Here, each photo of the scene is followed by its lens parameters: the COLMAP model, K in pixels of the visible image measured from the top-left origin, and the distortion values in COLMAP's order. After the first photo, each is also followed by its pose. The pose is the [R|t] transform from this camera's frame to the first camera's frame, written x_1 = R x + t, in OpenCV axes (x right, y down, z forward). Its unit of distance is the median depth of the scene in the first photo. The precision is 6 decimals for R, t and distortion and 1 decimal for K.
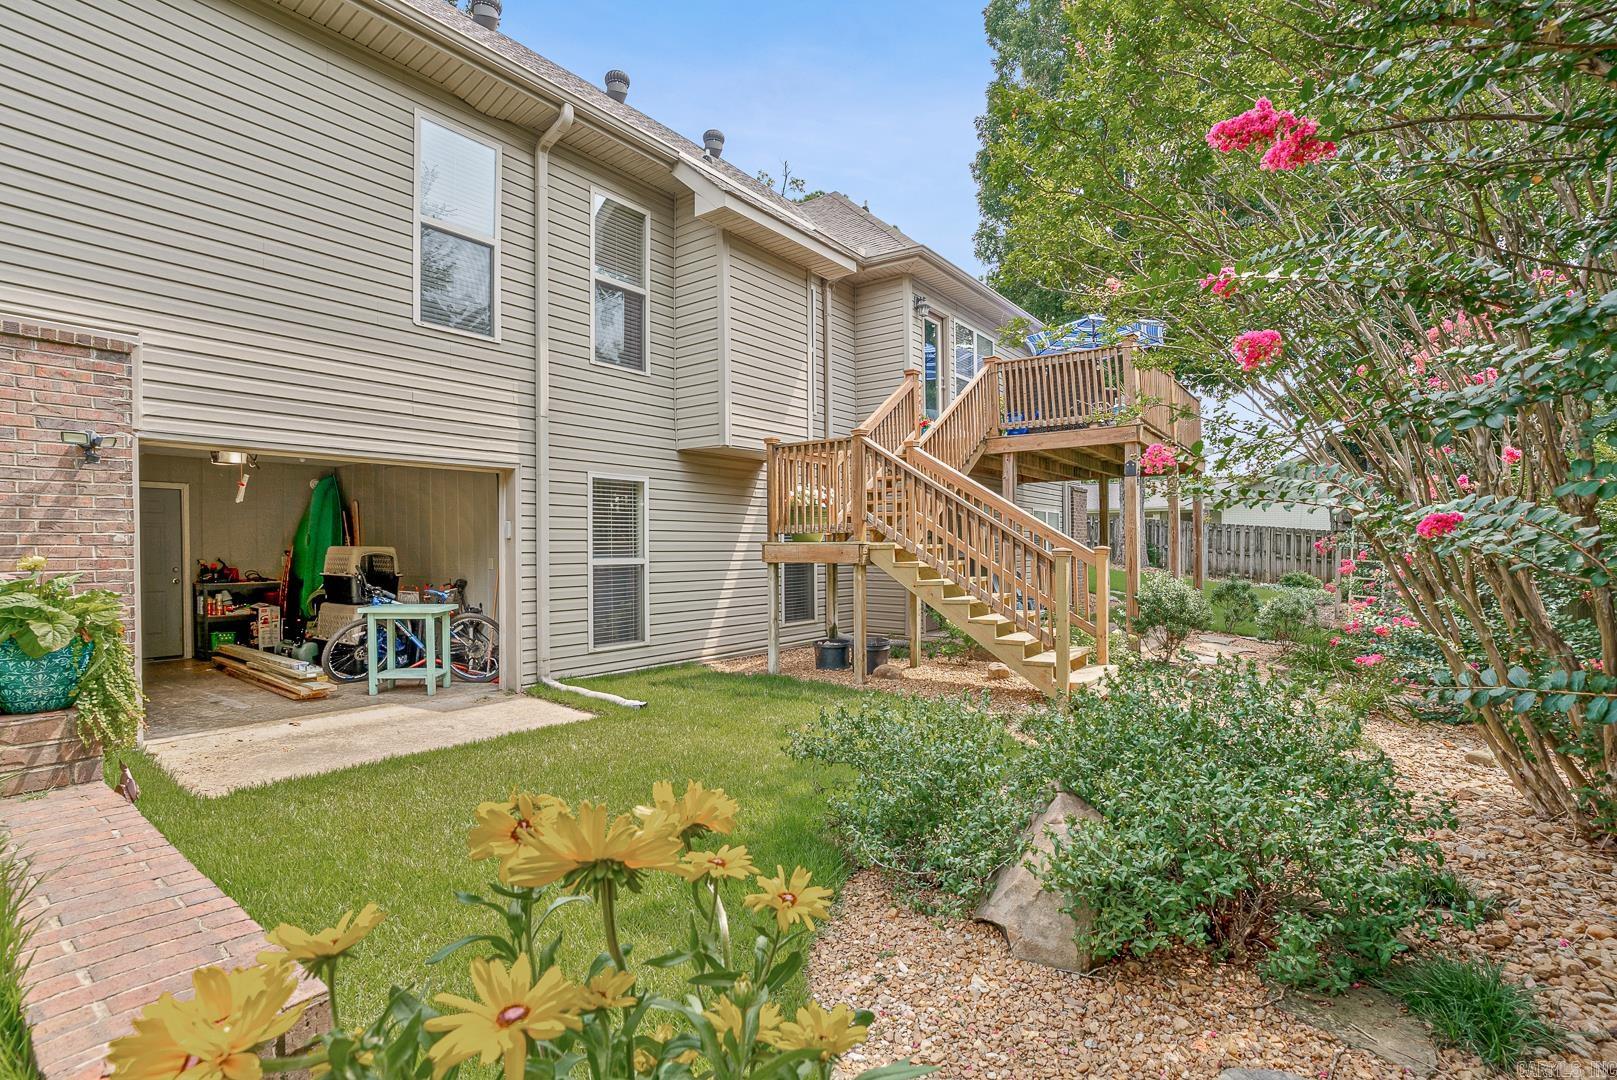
lens RADIAL K [[761.5, 0, 808.5], [0, 761.5, 540.0], [0, 0, 1]] dist [-0.035819, 0.000589]
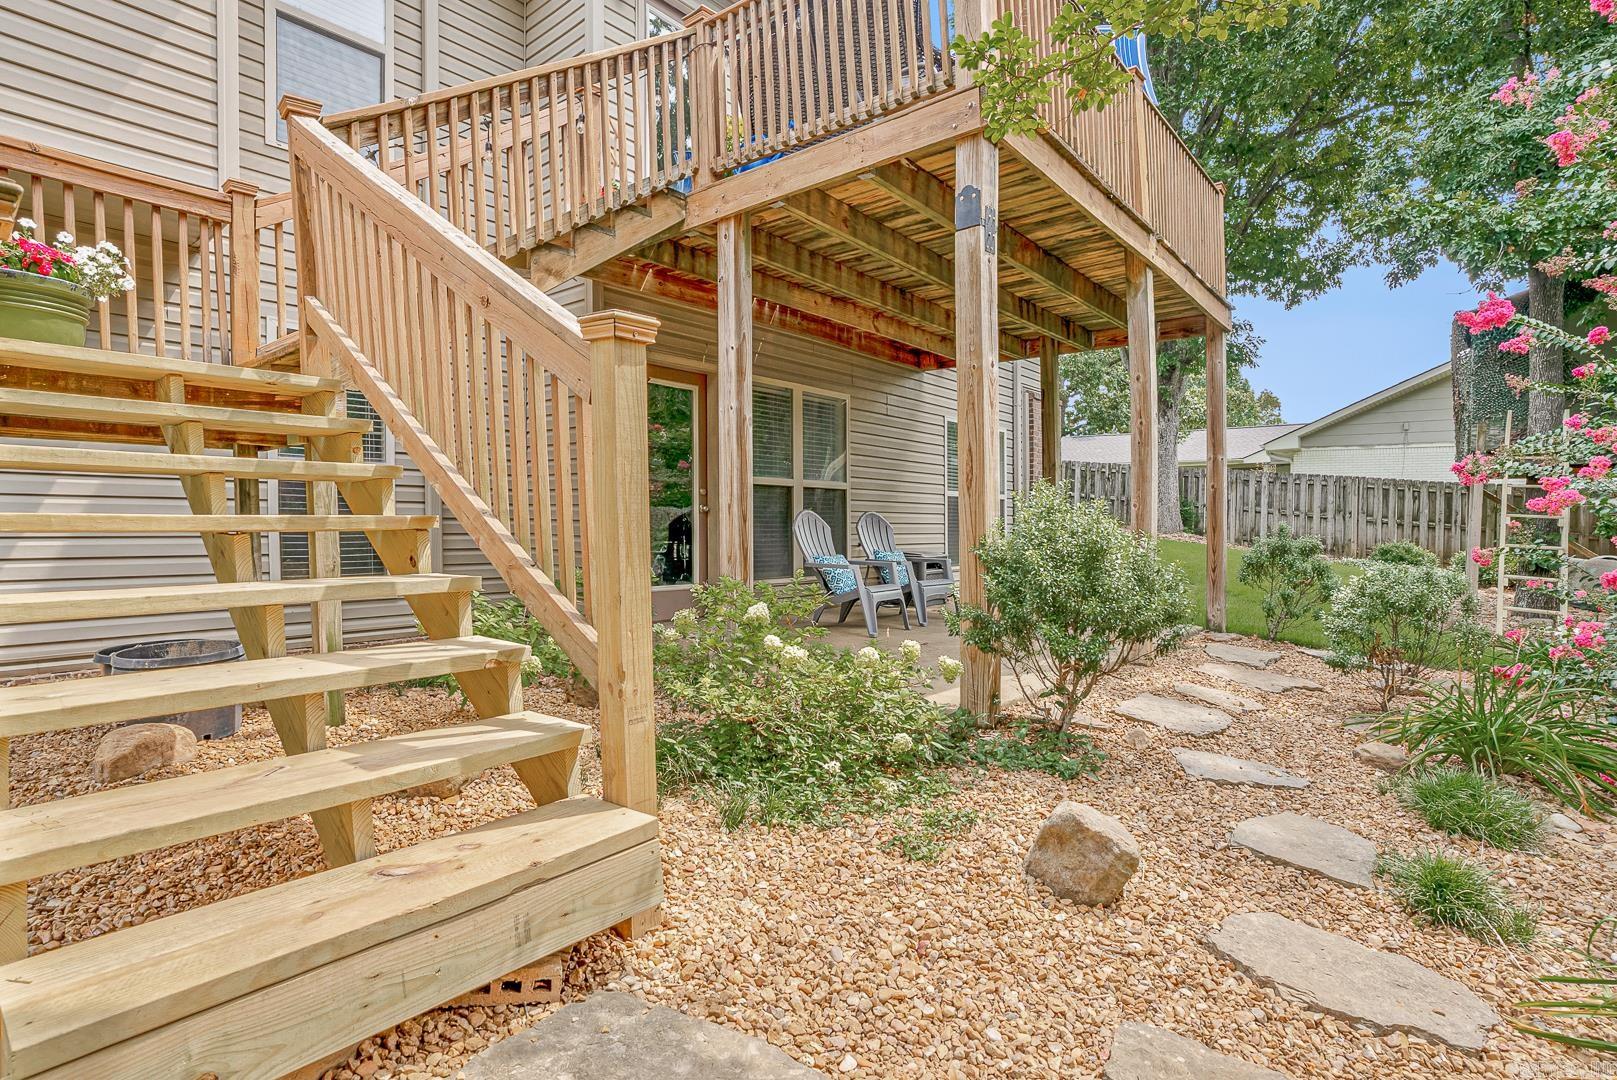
lens RADIAL K [[761.5, 0, 808.5], [0, 761.5, 540.0], [0, 0, 1]] dist [-0.035819, 0.000589]
pose [[0.996620, 0.011222, -0.081376, 0.173440], [-0.008898, 0.999544, 0.028864, 0.026544], [0.081662, -0.028042, 0.996265, 0.284157]]
